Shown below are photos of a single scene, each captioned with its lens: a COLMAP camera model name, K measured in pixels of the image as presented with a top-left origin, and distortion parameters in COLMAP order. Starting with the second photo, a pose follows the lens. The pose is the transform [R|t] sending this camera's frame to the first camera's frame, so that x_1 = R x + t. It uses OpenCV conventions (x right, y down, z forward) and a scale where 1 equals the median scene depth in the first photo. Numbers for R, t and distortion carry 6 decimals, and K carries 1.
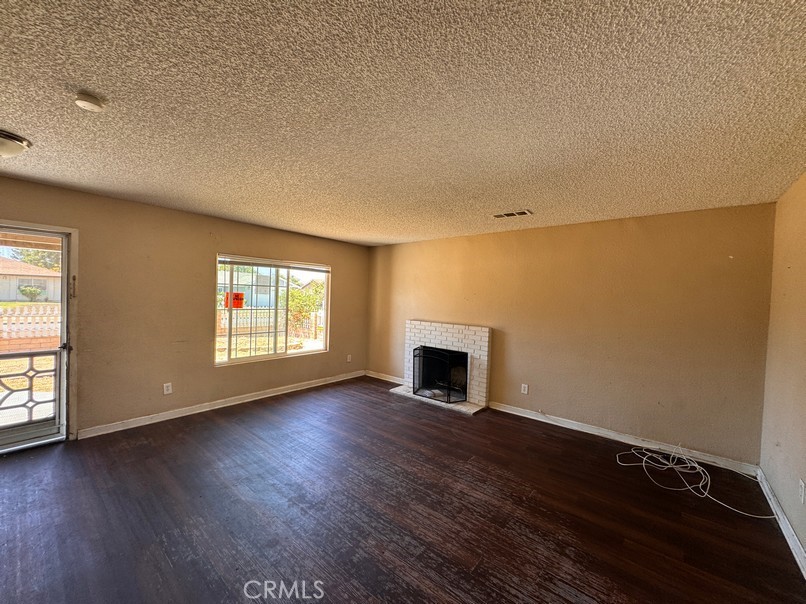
lens RADIAL K [[322.2, 0, 403.2], [0, 322.2, 301.1], [0, 0, 1]] dist [-0.003162, 0.000682]
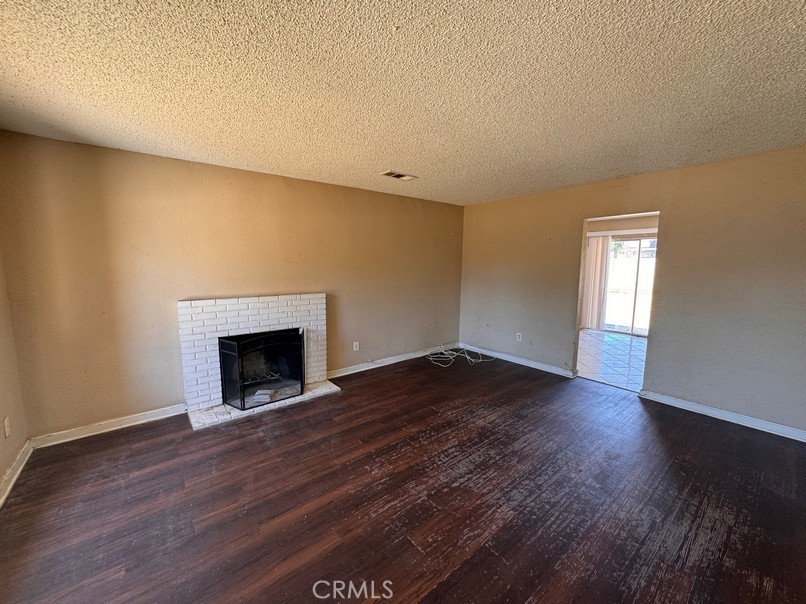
lens RADIAL K [[322.2, 0, 403.2], [0, 322.2, 301.1], [0, 0, 1]] dist [-0.003162, 0.000682]
pose [[0.193964, -0.147668, 0.969831, -0.612255], [0.016197, 0.988953, 0.147341, -0.025028], [-0.980875, -0.012870, 0.194213, 0.679687]]
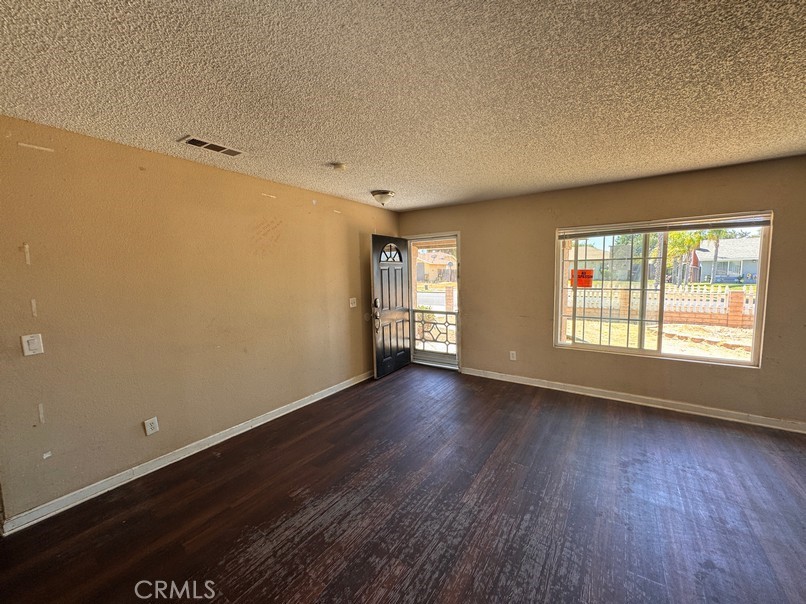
lens RADIAL K [[322.2, 0, 403.2], [0, 322.2, 301.1], [0, 0, 1]] dist [-0.003162, 0.000682]
pose [[0.094866, 0.060829, -0.993630, 0.336641], [0.007875, 0.998054, 0.061852, 0.002185], [0.995459, -0.013692, 0.094202, 0.464159]]
